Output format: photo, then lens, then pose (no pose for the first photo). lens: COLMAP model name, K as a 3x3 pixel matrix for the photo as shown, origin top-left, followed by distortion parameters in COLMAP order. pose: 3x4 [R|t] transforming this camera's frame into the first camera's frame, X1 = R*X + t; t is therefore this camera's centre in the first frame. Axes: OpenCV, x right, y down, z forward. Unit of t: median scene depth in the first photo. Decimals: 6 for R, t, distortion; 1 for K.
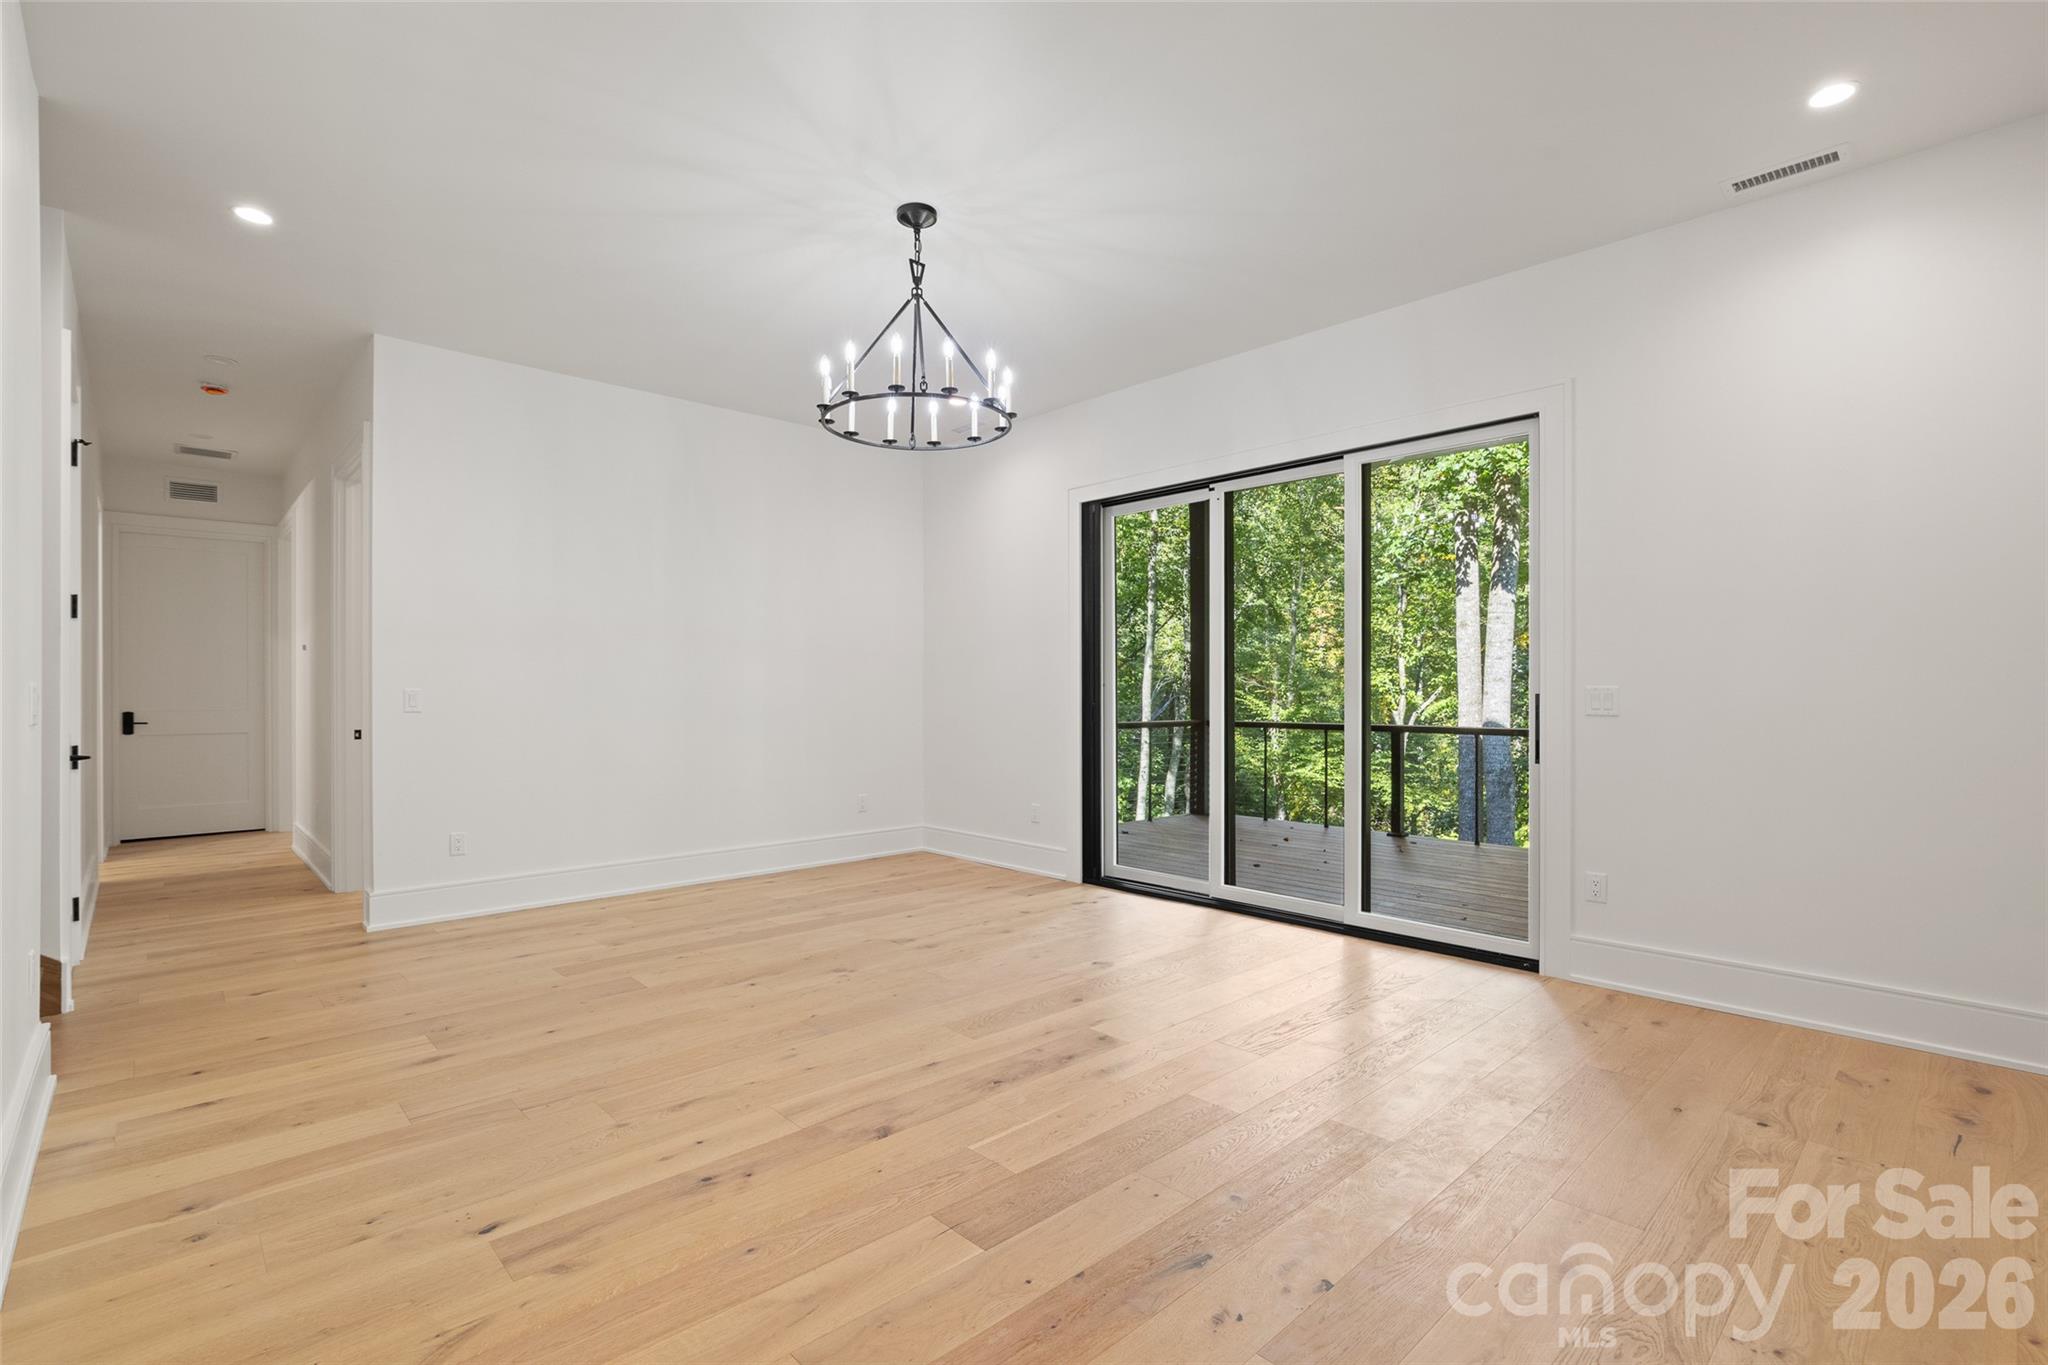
lens RADIAL K [[919.6, 0, 1024.0], [0, 919.6, 682.5], [0, 0, 1]] dist [-0.013805, -0.000135]
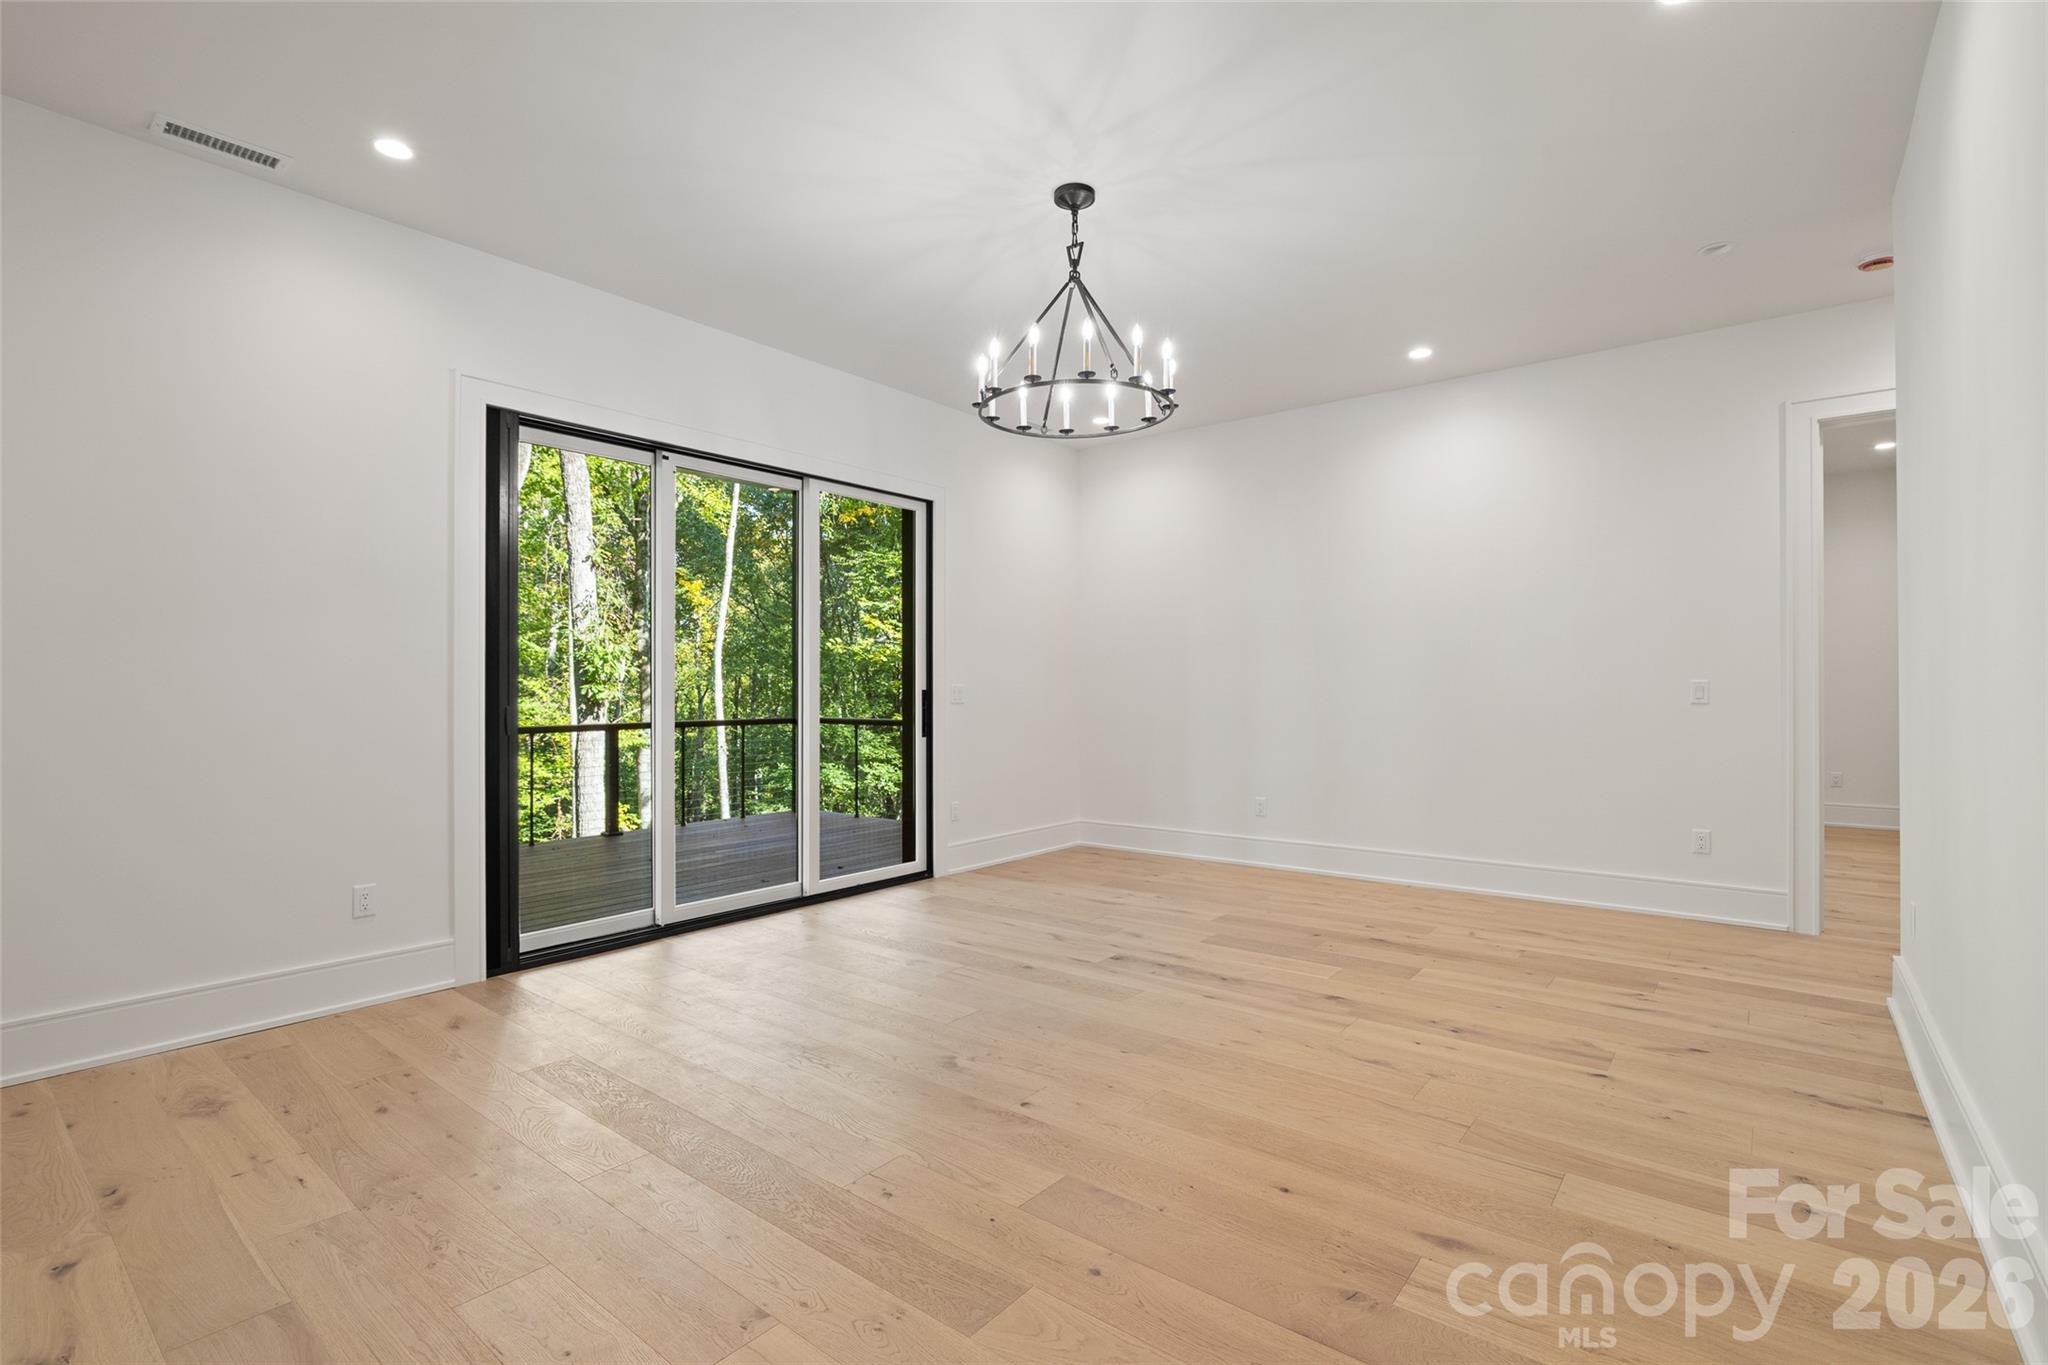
lens RADIAL K [[951.9, 0, 1024.0], [0, 951.9, 682.5], [0, 0, 1]] dist [0.000432, 0.000098]
pose [[-0.133685, 0.006521, 0.991002, -1.264133], [-0.009044, 0.999929, -0.007800, 0.018461], [-0.990983, -0.010005, -0.133617, 1.371499]]
